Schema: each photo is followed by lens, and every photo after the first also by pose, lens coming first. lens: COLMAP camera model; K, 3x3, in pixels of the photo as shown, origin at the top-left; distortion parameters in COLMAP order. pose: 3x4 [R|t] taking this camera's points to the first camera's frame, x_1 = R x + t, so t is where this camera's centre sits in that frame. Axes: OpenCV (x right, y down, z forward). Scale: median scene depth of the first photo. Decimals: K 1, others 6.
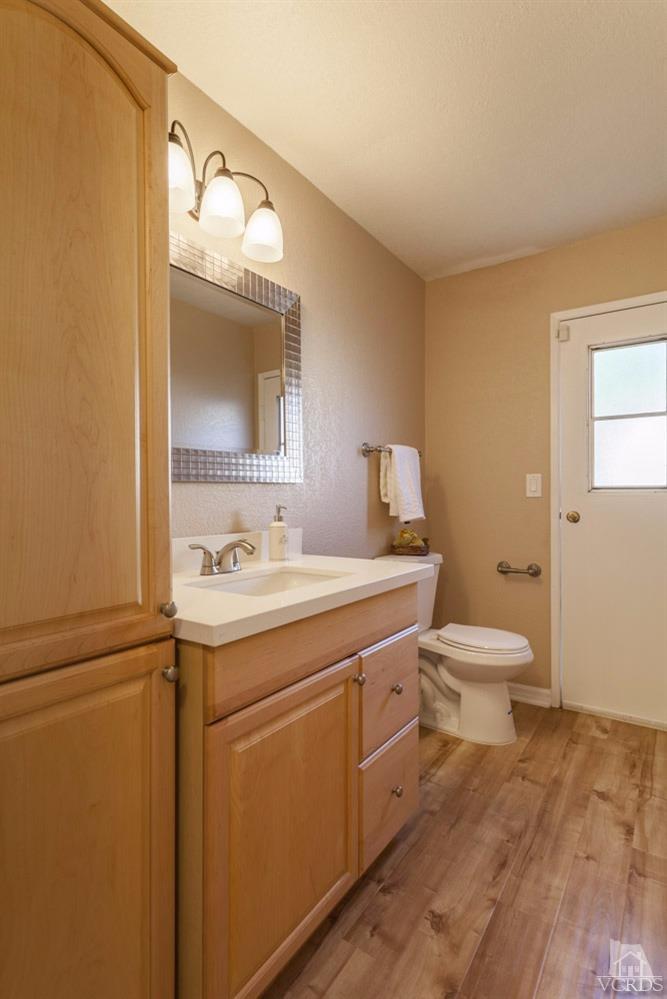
lens RADIAL K [[503.8, 0, 318.2], [0, 503.8, 497.0], [0, 0, 1]] dist [-0.004935, -0.000288]
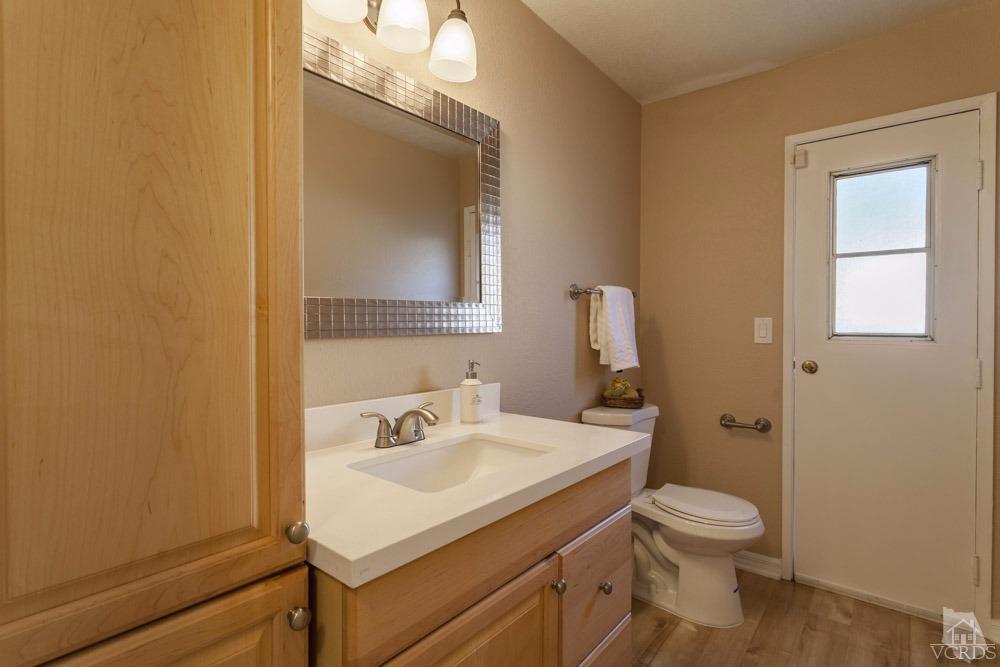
lens RADIAL K [[490.7, 0, 500.9], [0, 490.7, 332.7], [0, 0, 1]] dist [0.002385, -0.000220]
pose [[0.997982, 0.004575, -0.063326, 0.023914], [-0.003714, 0.999899, 0.013719, -0.038667], [0.063382, -0.013456, 0.997899, 0.131621]]
